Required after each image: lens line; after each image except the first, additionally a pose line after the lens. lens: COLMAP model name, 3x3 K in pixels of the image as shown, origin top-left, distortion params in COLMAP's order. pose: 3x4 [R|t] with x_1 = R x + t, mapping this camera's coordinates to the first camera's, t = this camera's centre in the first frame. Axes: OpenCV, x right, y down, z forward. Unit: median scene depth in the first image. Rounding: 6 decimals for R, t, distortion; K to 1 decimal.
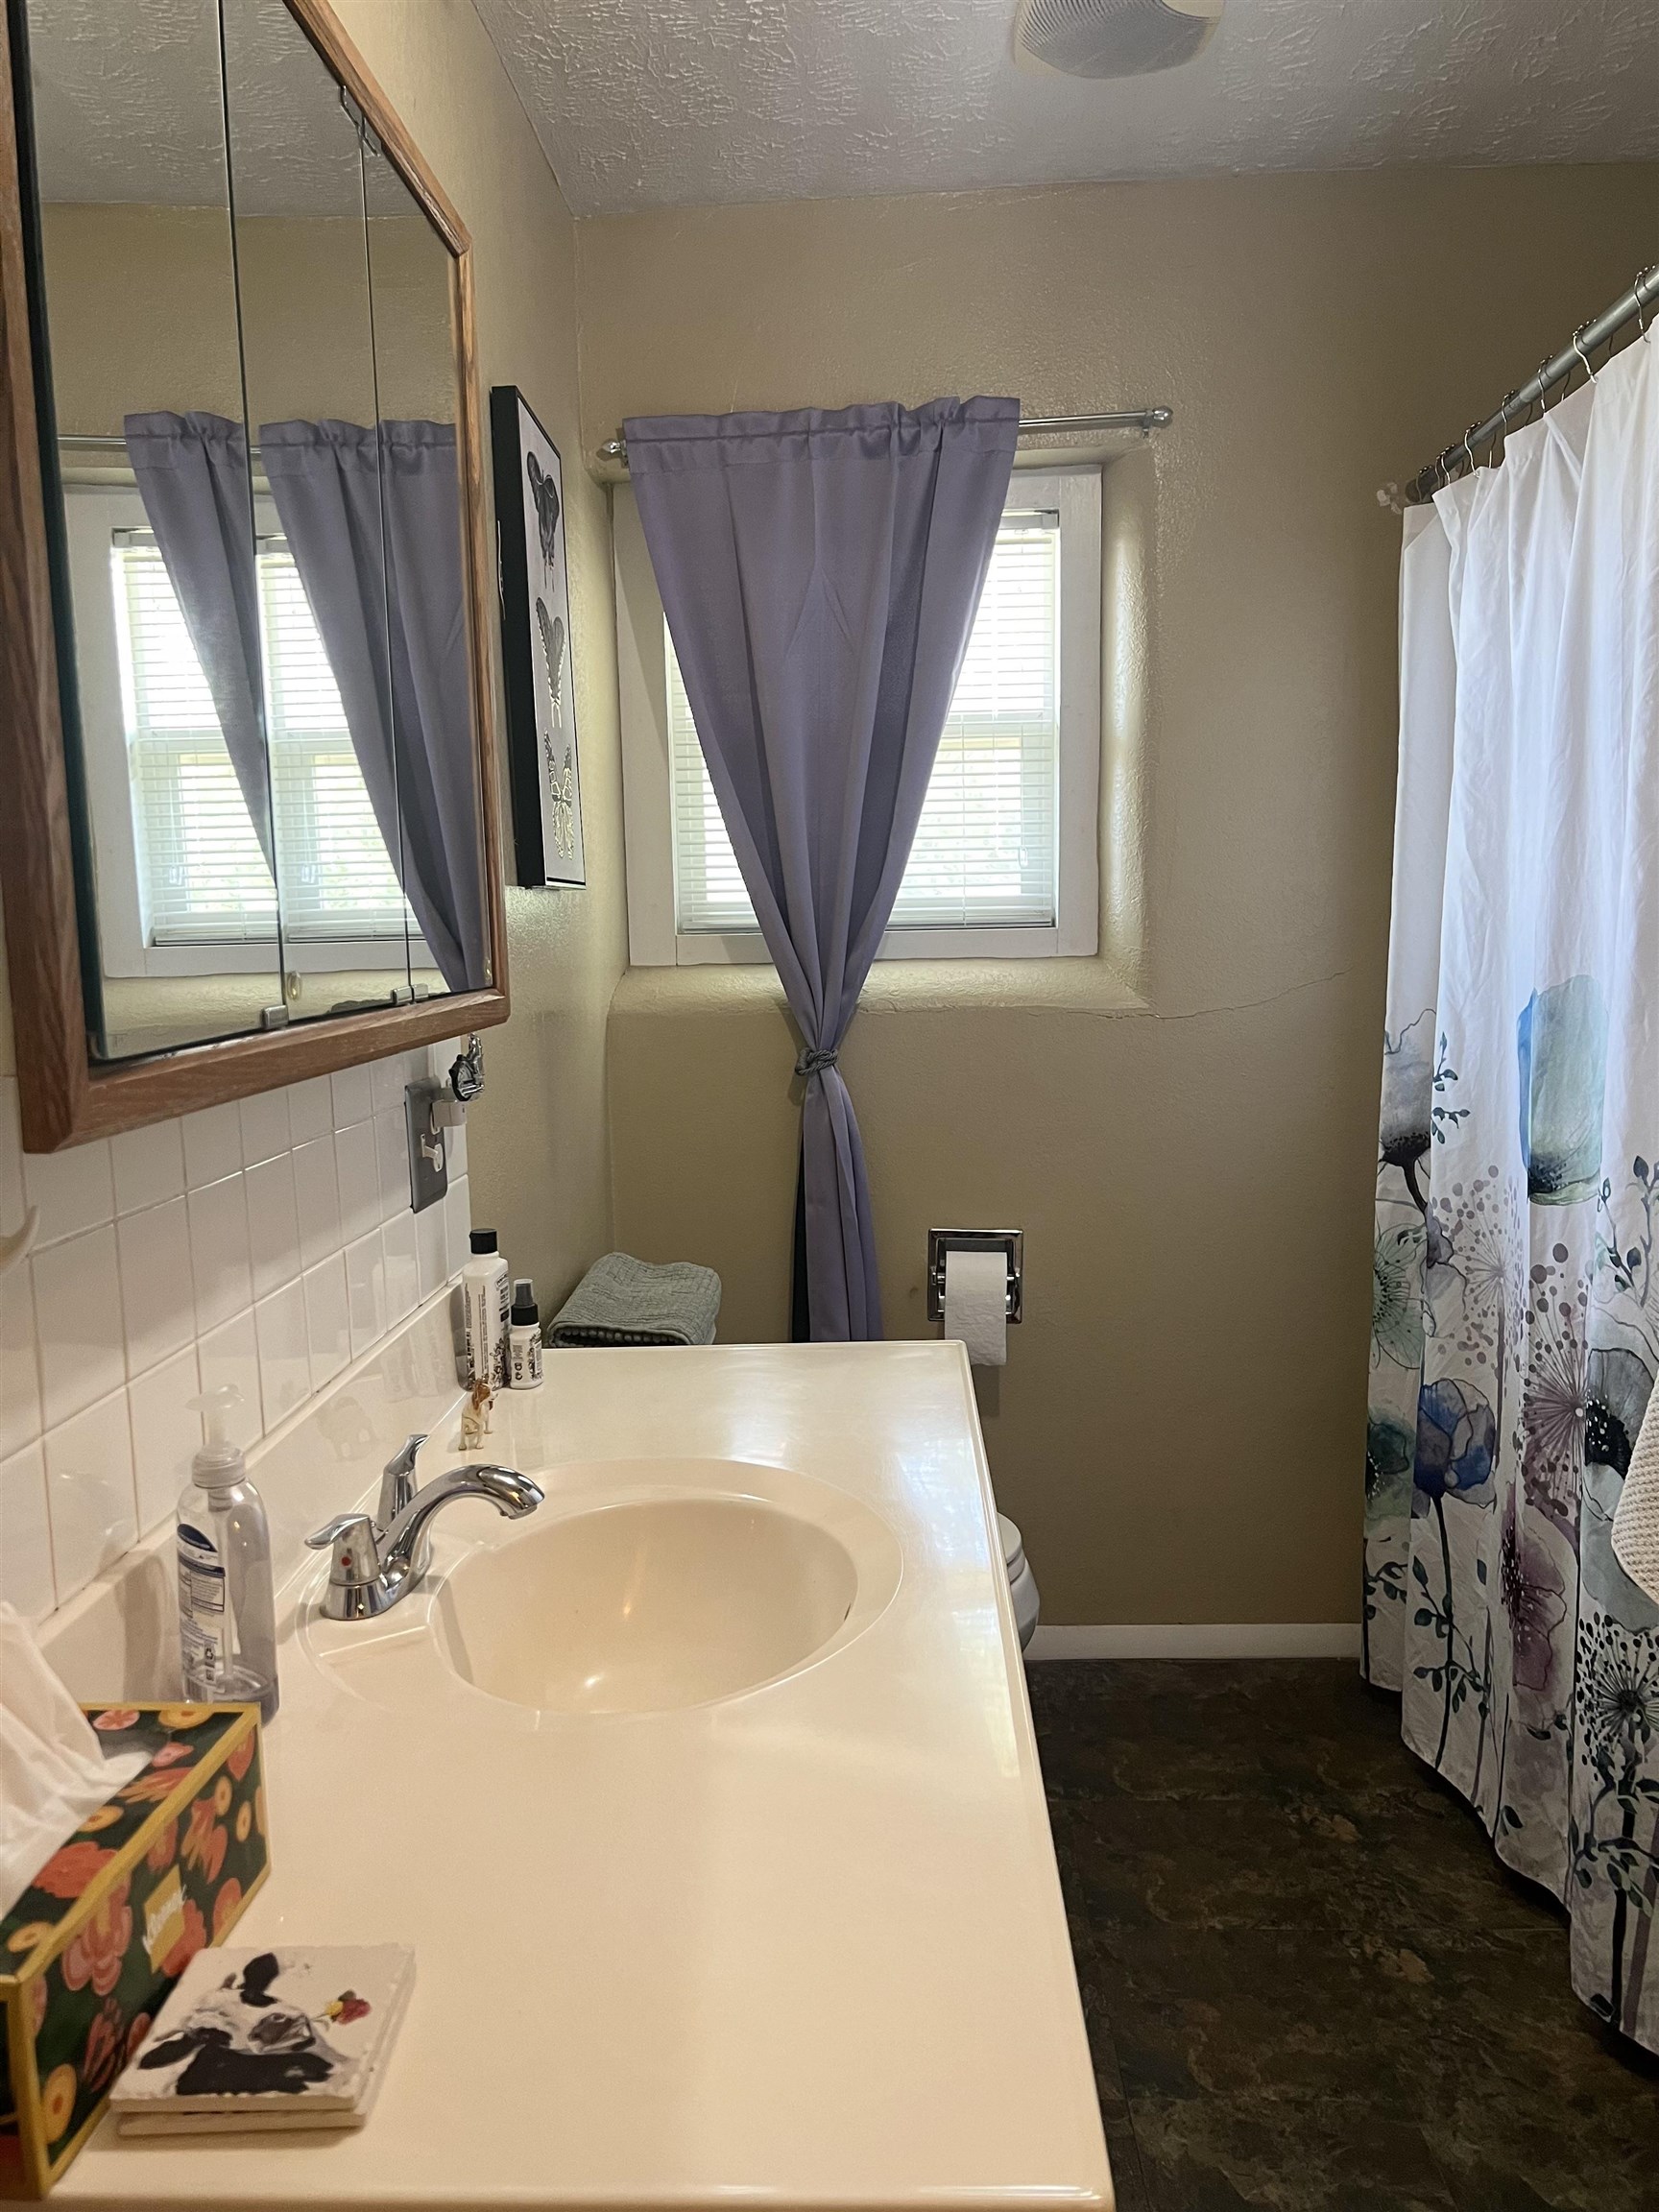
lens RADIAL K [[1653.7, 0, 825.8], [0, 1653.7, 1116.9], [0, 0, 1]] dist [0.050913, -0.067187]
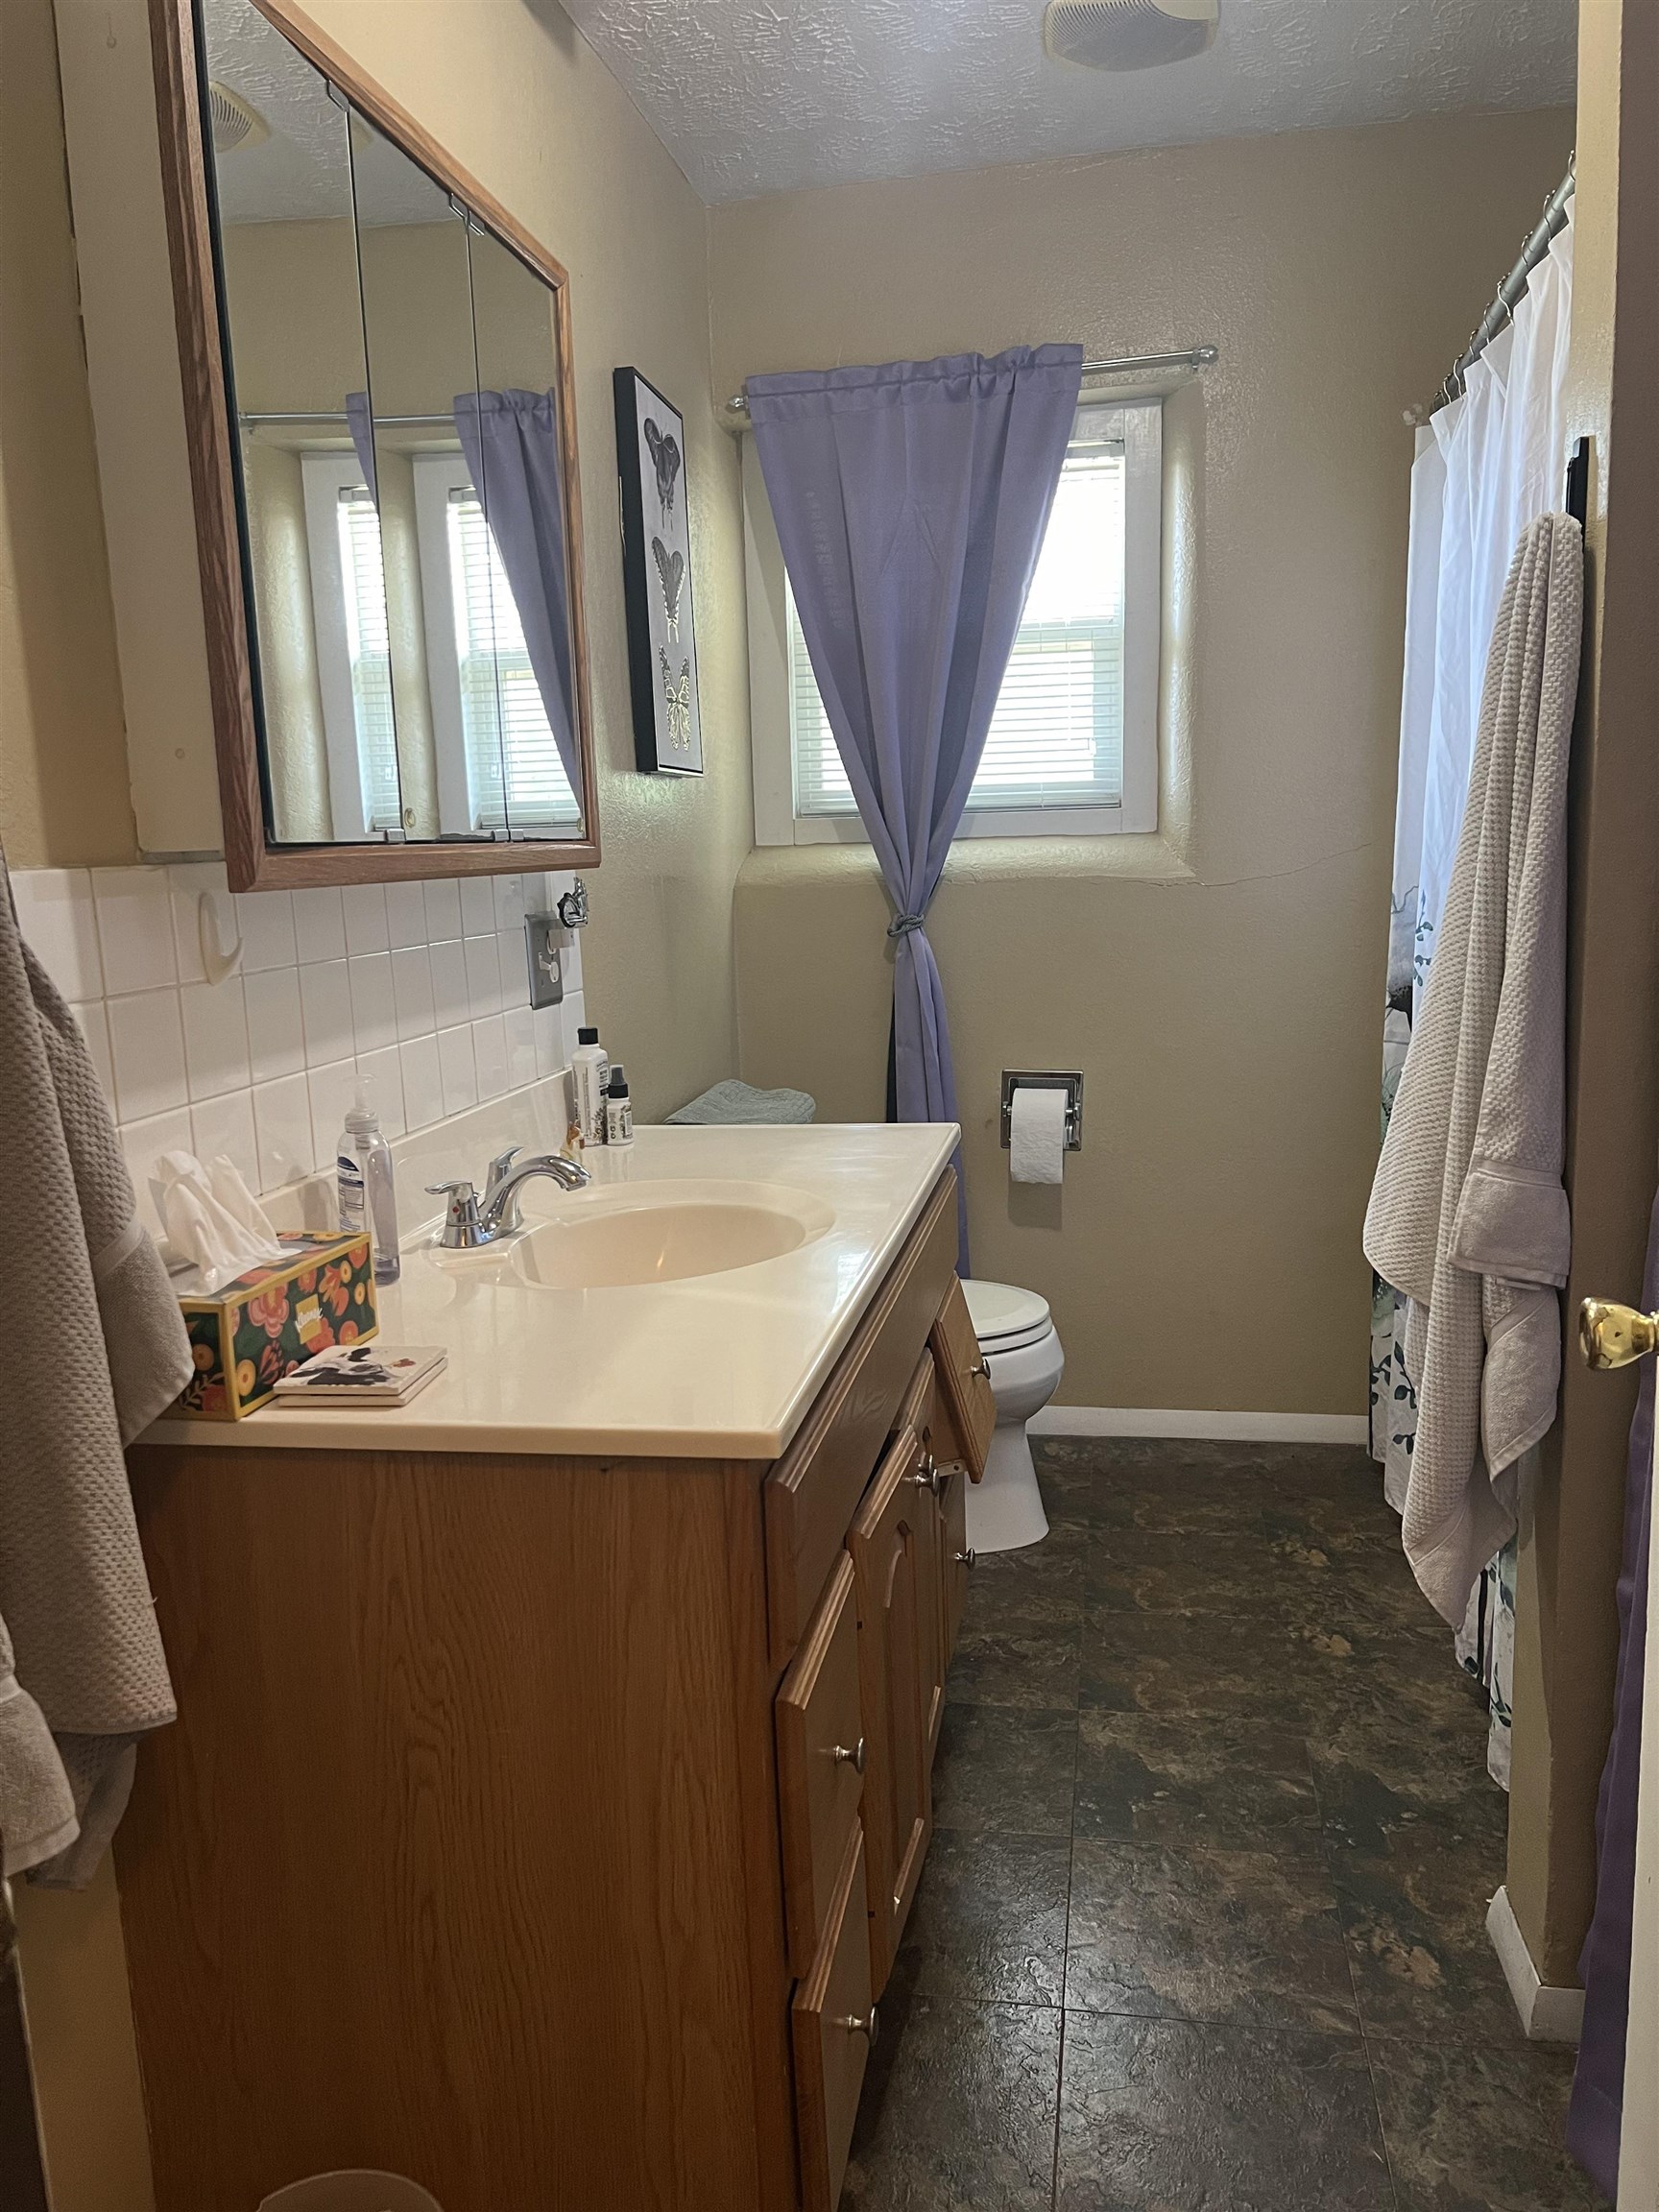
lens RADIAL K [[1653.7, 0, 839.6], [0, 1653.7, 1112.6], [0, 0, 1]] dist [0.050913, -0.067187]
pose [[0.990679, 0.013942, -0.135501, 0.126754], [-0.007604, 0.998858, 0.047179, 0.052605], [0.136004, -0.045709, 0.989653, -0.211326]]
